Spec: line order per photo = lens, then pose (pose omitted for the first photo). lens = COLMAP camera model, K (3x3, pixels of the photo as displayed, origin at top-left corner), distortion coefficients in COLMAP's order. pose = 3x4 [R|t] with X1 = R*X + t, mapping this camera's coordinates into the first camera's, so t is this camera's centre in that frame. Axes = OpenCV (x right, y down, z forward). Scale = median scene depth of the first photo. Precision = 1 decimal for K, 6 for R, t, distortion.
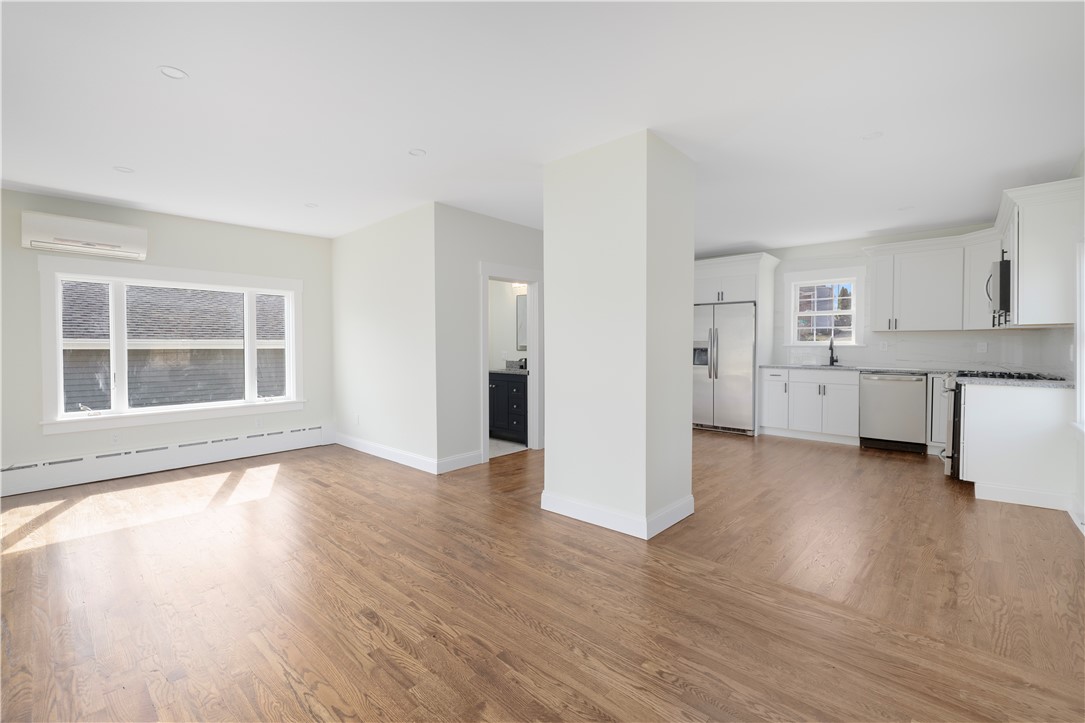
lens RADIAL K [[466.4, 0, 538.1], [0, 466.4, 352.3], [0, 0, 1]] dist [0.000886, 0.000515]
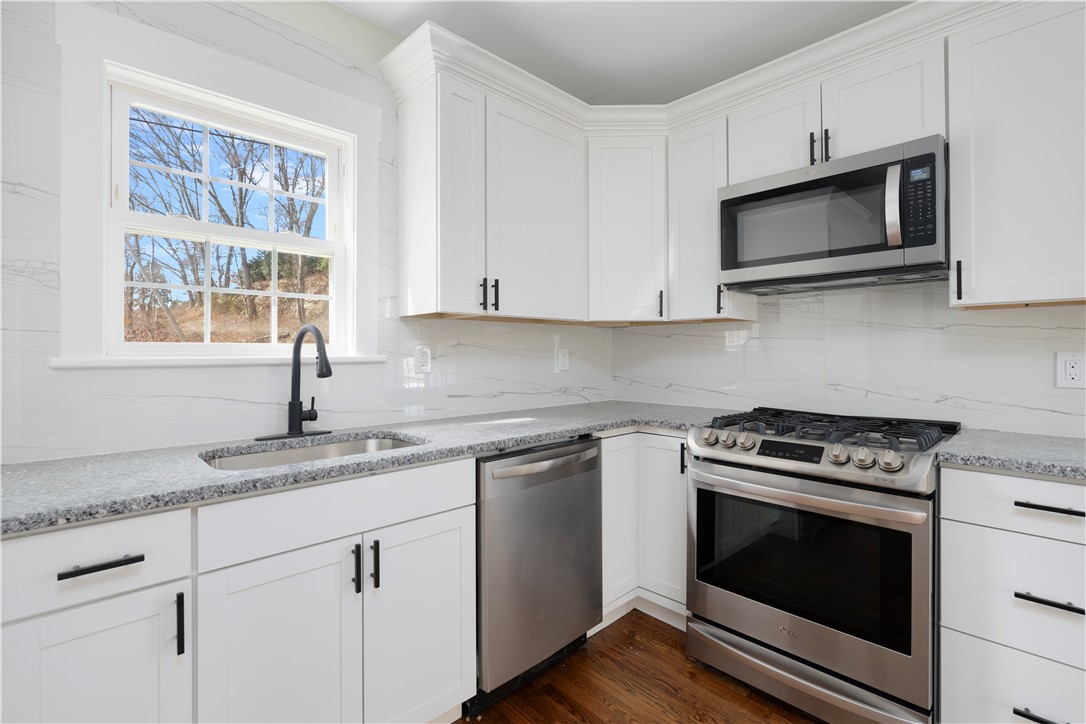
lens RADIAL K [[495.2, 0, 534.6], [0, 495.2, 350.5], [0, 0, 1]] dist [-0.004981, 0.000387]
pose [[0.074112, 0.003638, 0.997243, 0.507415], [0.020838, 0.999769, -0.005195, -0.022019], [-0.997032, 0.021165, 0.074019, 1.192407]]
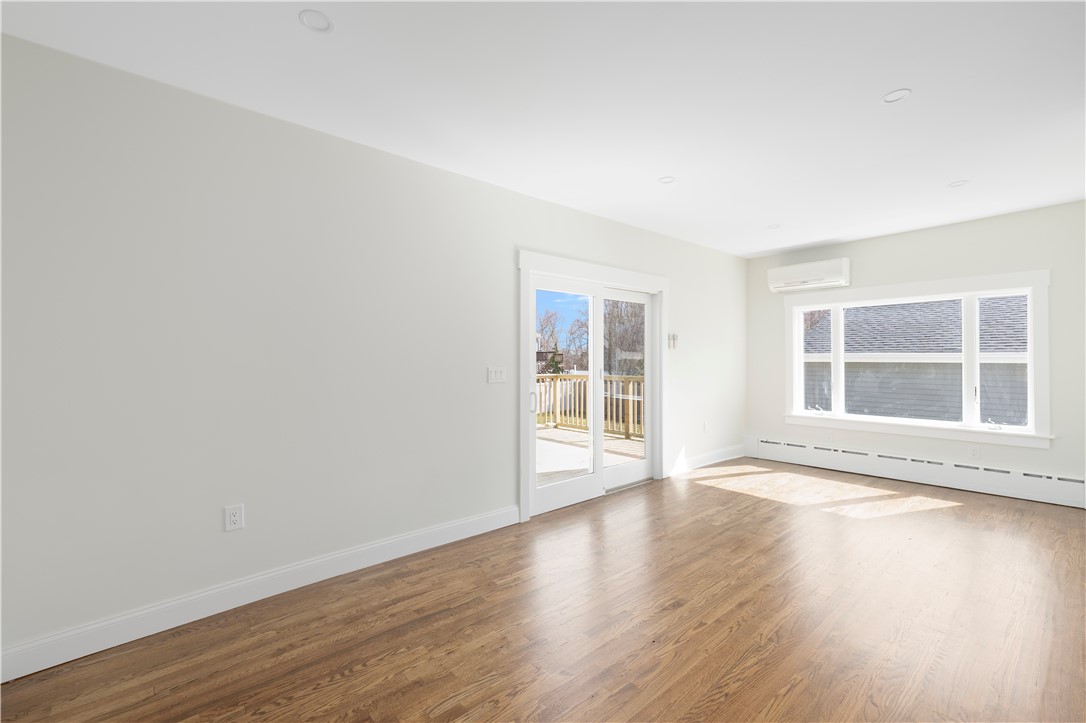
lens RADIAL K [[466.8, 0, 542.6], [0, 466.8, 356.7], [0, 0, 1]] dist [0.000886, 0.000515]
pose [[-0.114439, -0.003281, -0.993425, 0.382369], [-0.012857, 0.999916, -0.001822, -0.009809], [0.993347, 0.012564, -0.114471, 0.392195]]
